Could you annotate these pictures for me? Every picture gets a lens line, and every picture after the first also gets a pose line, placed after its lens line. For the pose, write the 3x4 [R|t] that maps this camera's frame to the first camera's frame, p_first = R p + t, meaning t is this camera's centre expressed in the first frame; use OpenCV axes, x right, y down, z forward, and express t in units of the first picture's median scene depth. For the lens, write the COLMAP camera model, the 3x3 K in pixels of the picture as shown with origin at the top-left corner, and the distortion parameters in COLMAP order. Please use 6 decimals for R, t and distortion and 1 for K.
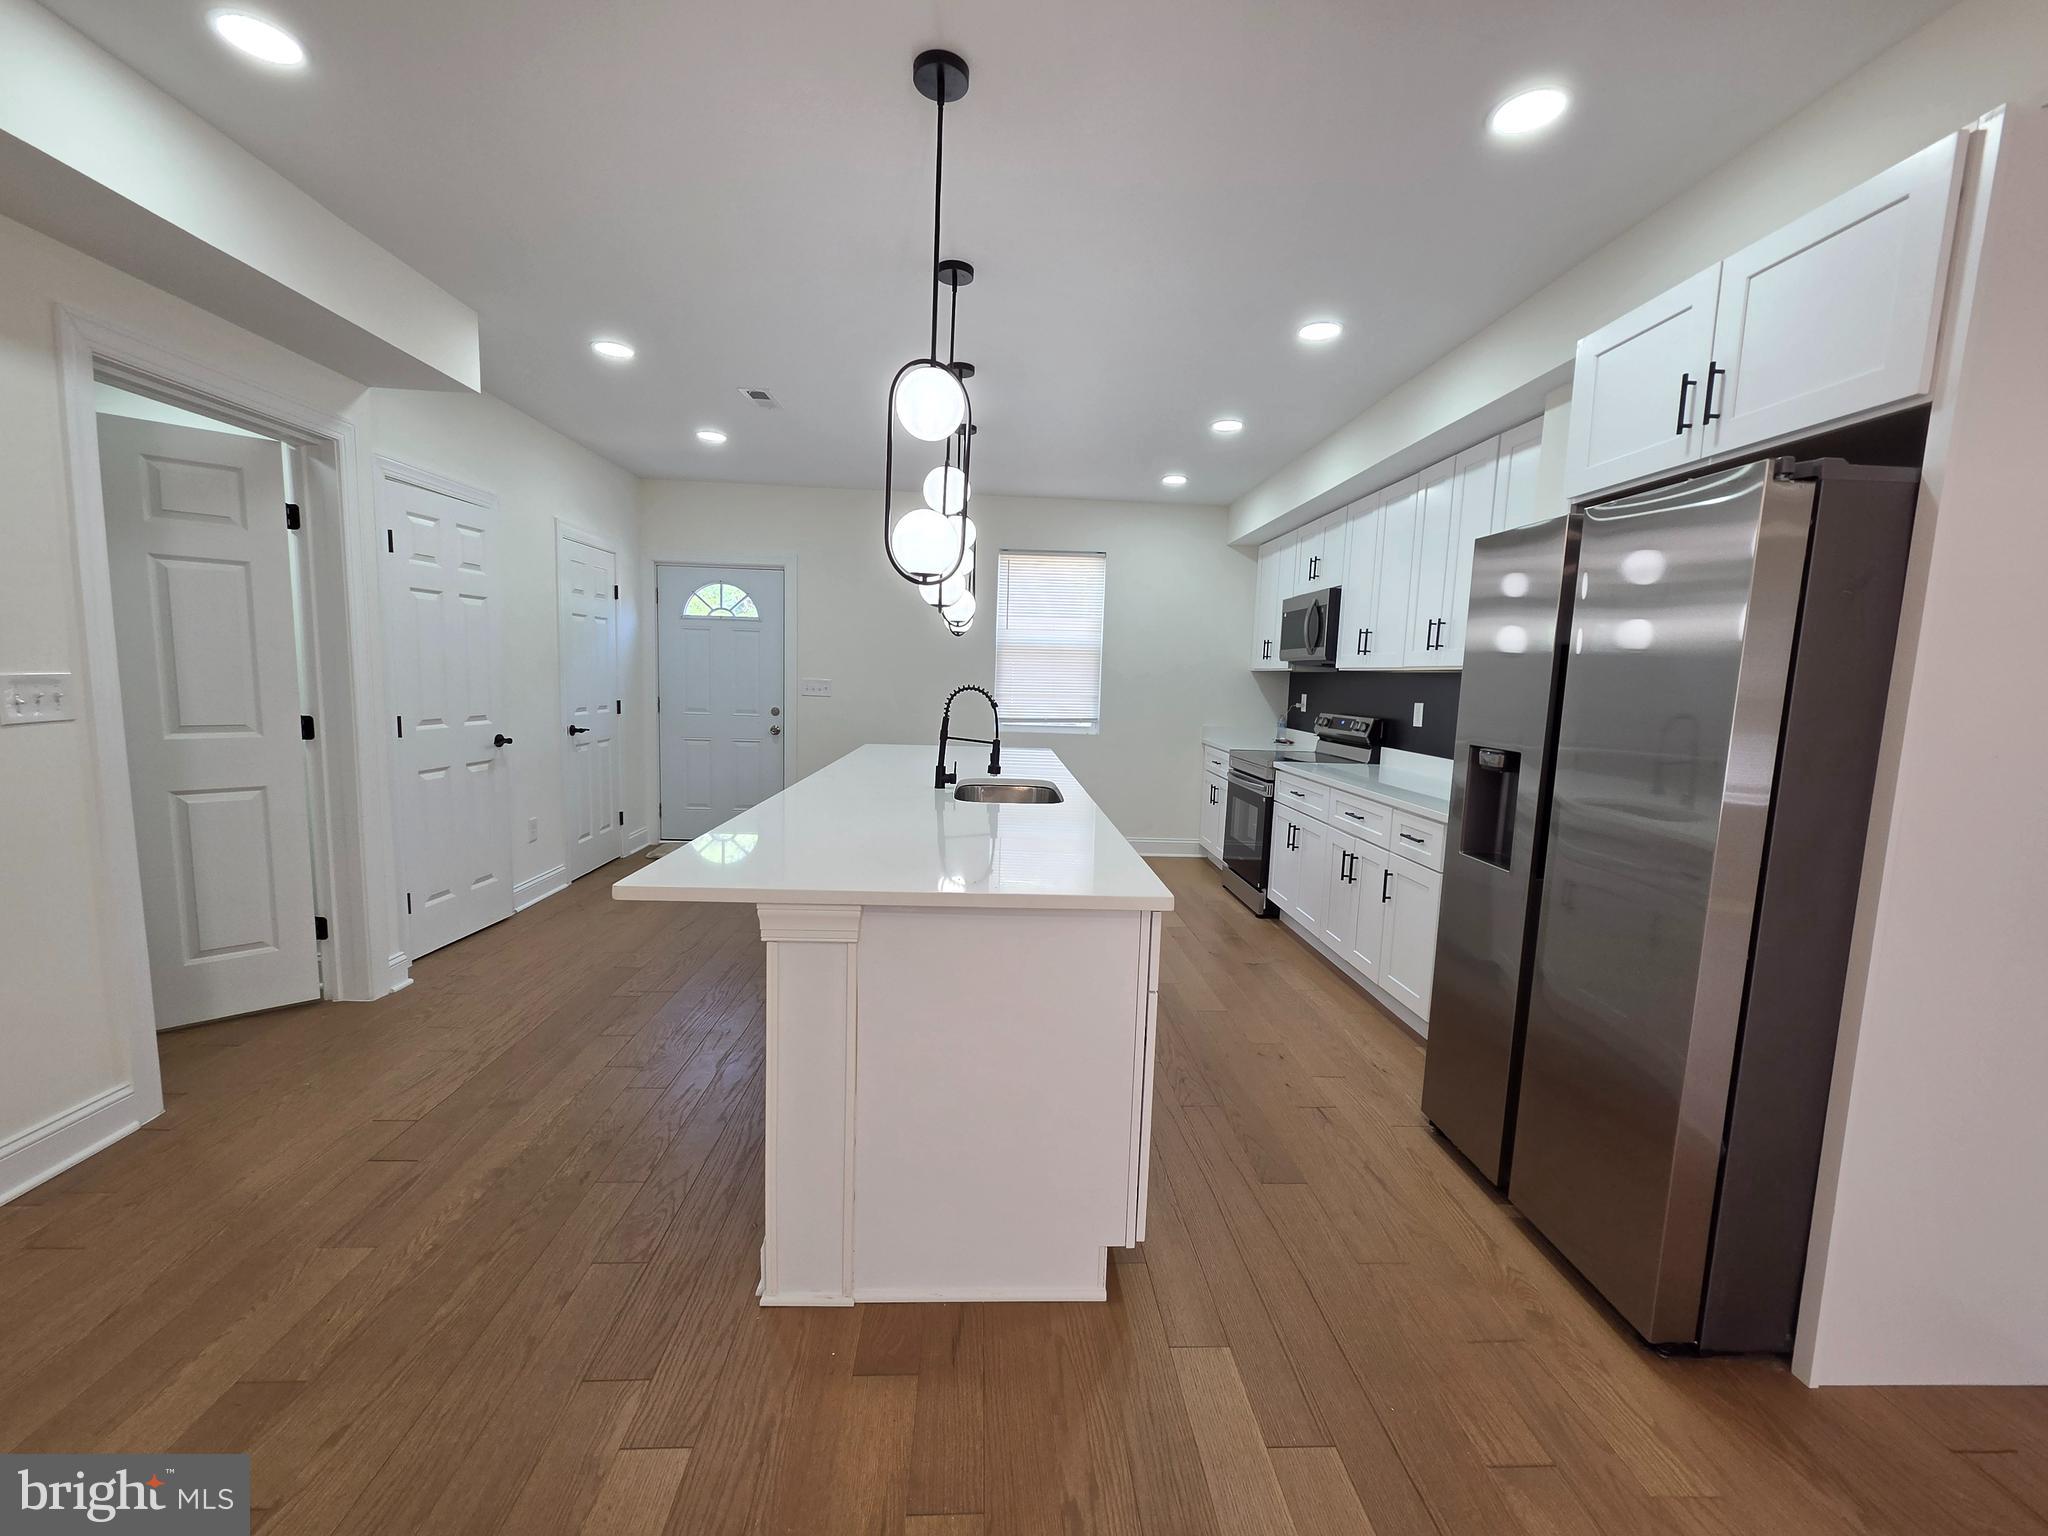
lens RADIAL K [[835.4, 0, 1031.6], [0, 835.4, 769.3], [0, 0, 1]] dist [0.002150, 0.000679]
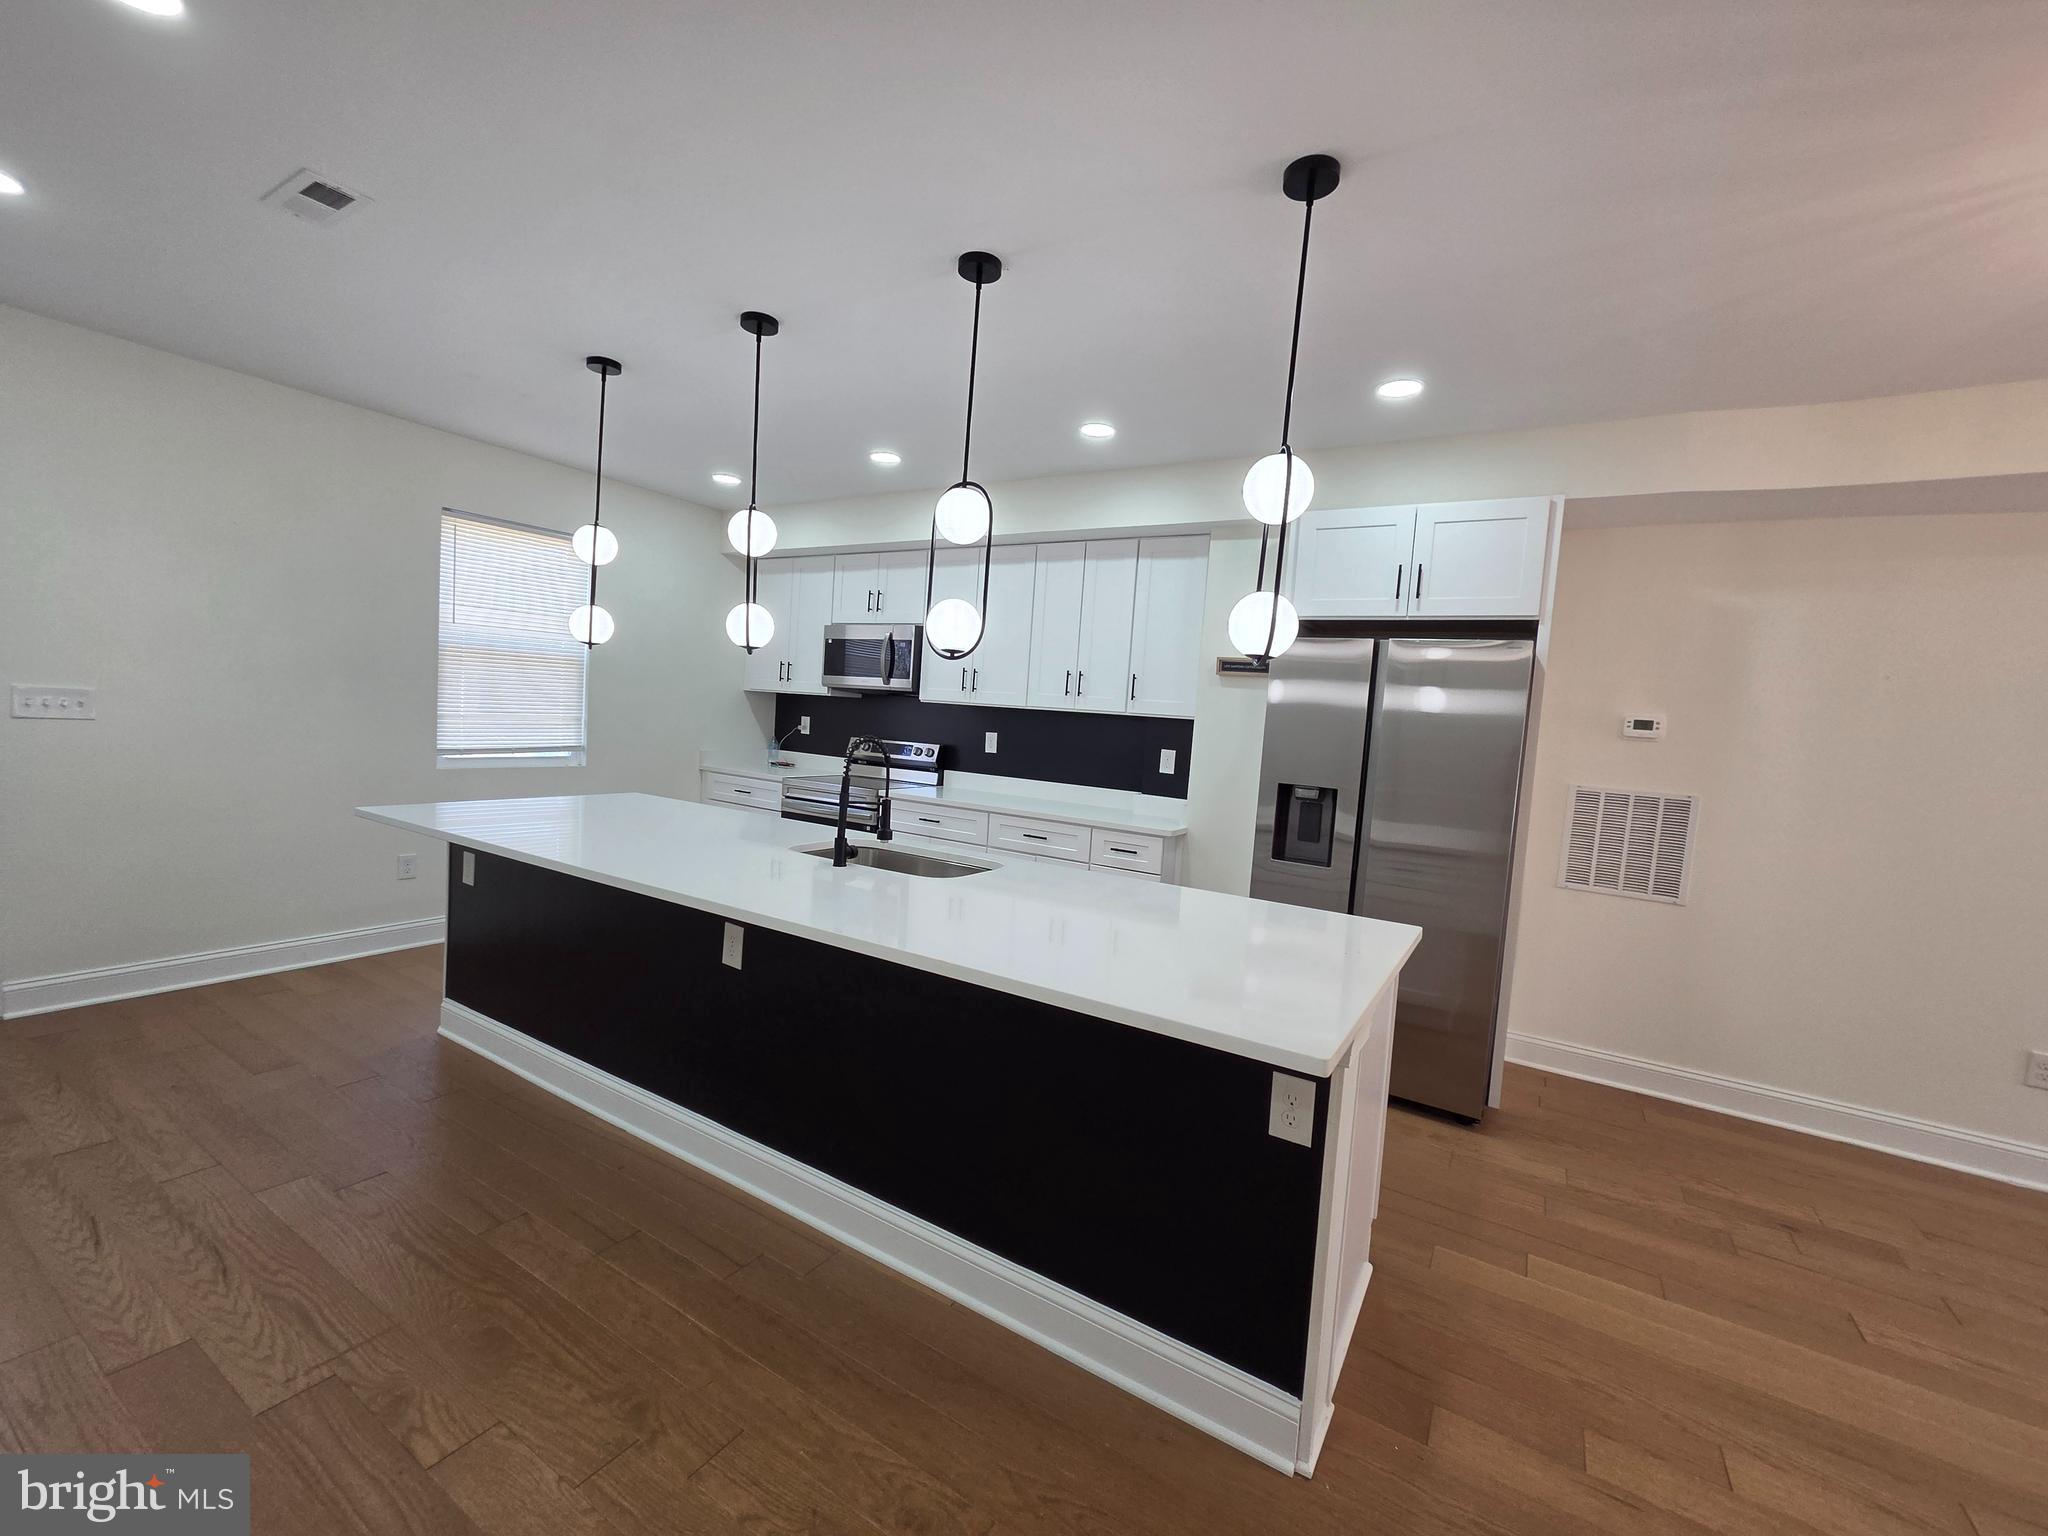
lens RADIAL K [[835.4, 0, 1030.4], [0, 835.4, 770.5], [0, 0, 1]] dist [0.002150, 0.000679]
pose [[0.575559, -0.053882, 0.815983, -0.430528], [0.046843, 0.998361, 0.032884, -0.057452], [-0.816417, 0.019296, 0.577140, 0.257525]]
